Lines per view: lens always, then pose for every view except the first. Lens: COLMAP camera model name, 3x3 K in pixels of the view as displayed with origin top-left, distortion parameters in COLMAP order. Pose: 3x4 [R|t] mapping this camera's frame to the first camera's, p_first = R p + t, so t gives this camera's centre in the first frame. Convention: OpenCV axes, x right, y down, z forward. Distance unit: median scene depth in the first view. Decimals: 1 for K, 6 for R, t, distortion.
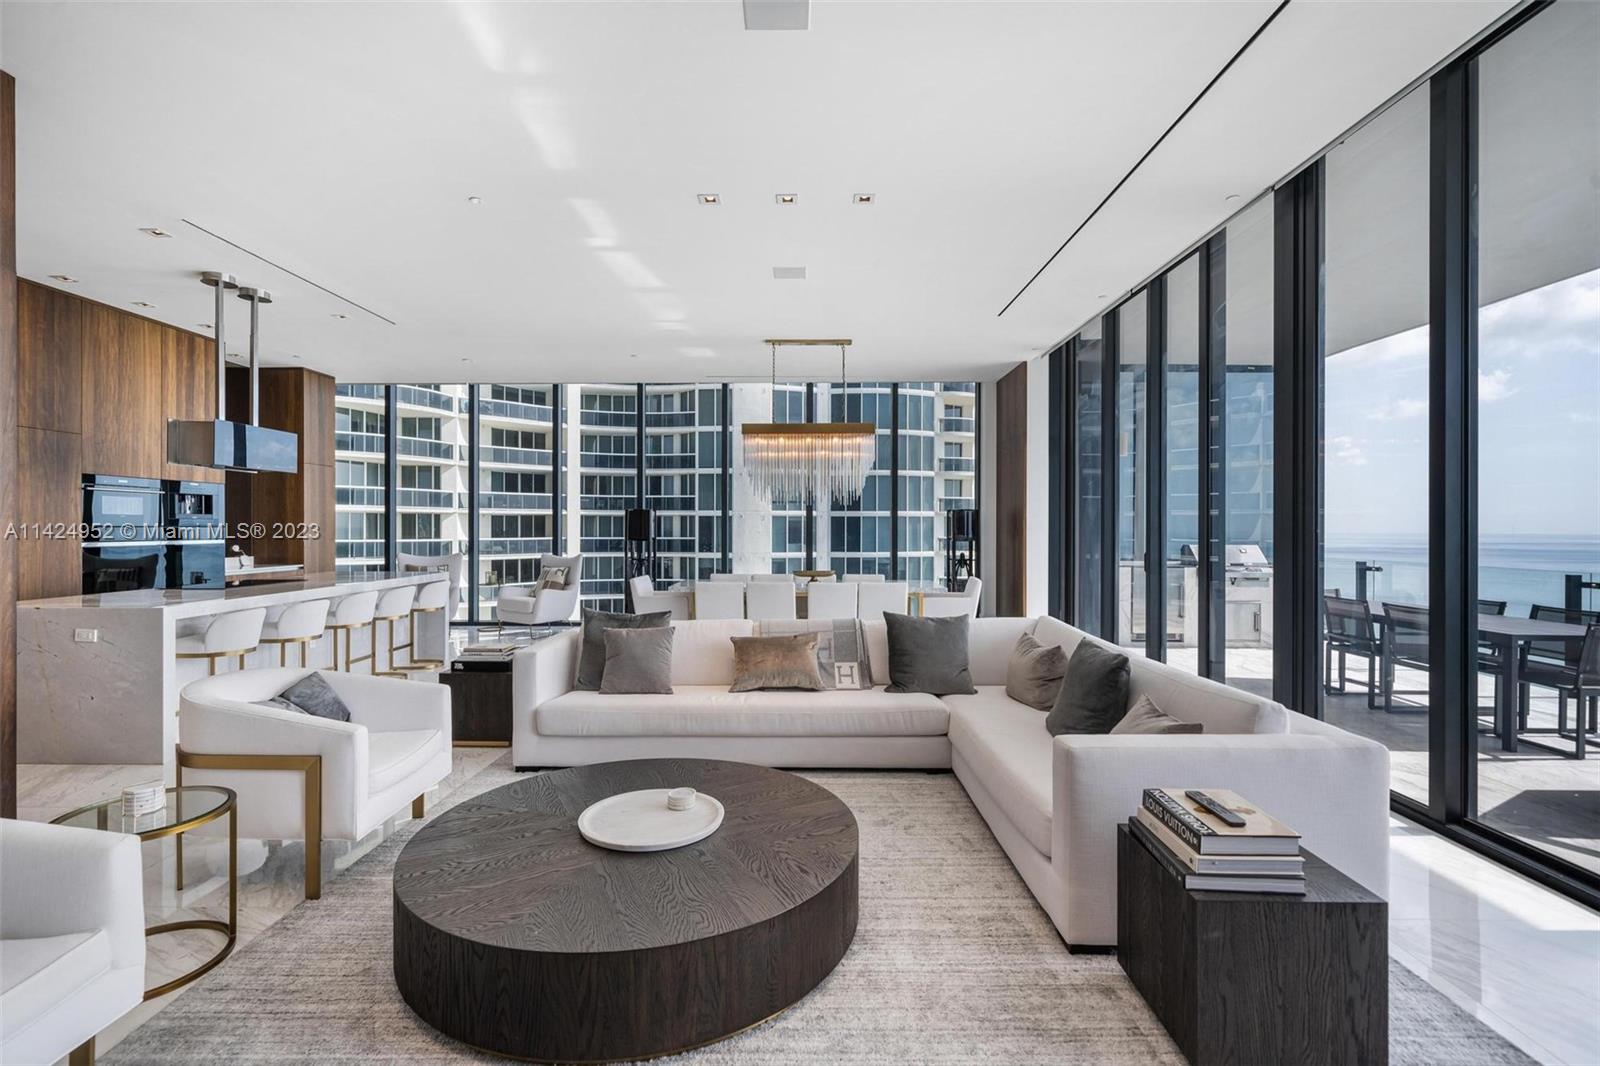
lens RADIAL K [[737.0, 0, 797.6], [0, 737.0, 529.4], [0, 0, 1]] dist [0.001767, 0.000896]
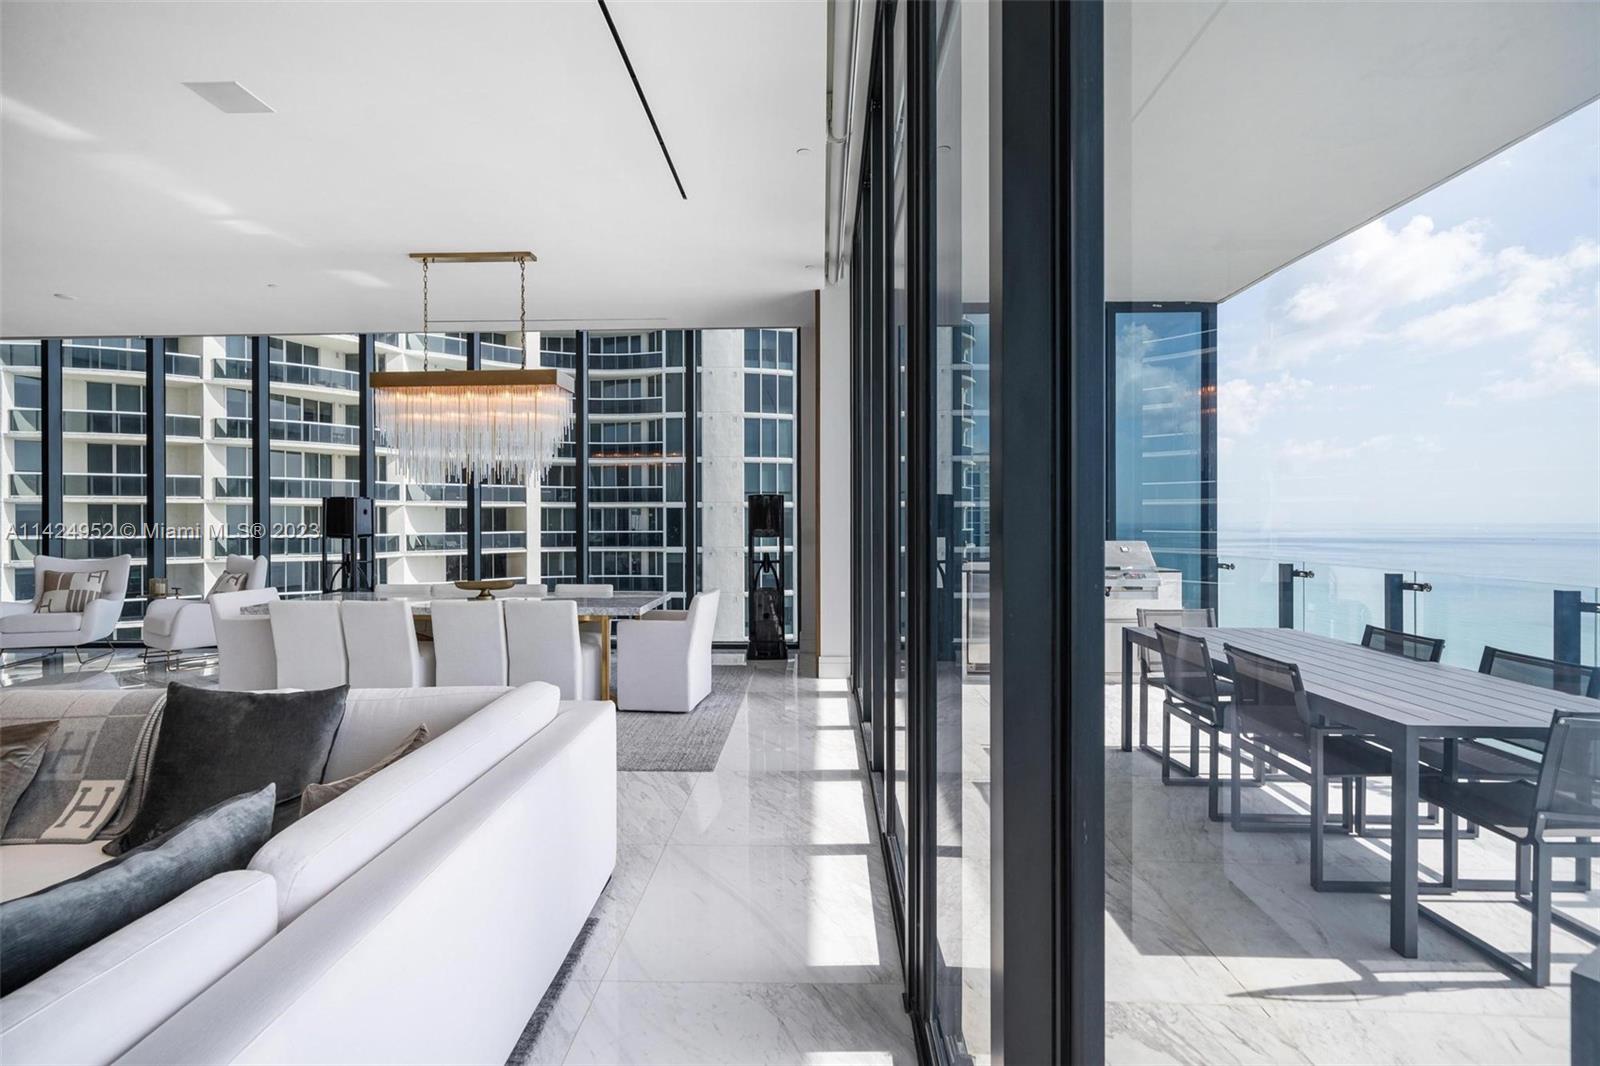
lens RADIAL K [[737.0, 0, 812.6], [0, 737.0, 530.3], [0, 0, 1]] dist [0.001767, 0.000896]
pose [[0.999689, -0.004072, -0.024614, 0.086812], [0.004360, 0.999923, 0.011644, 0.000139], [0.024565, -0.011748, 0.999629, 0.073463]]
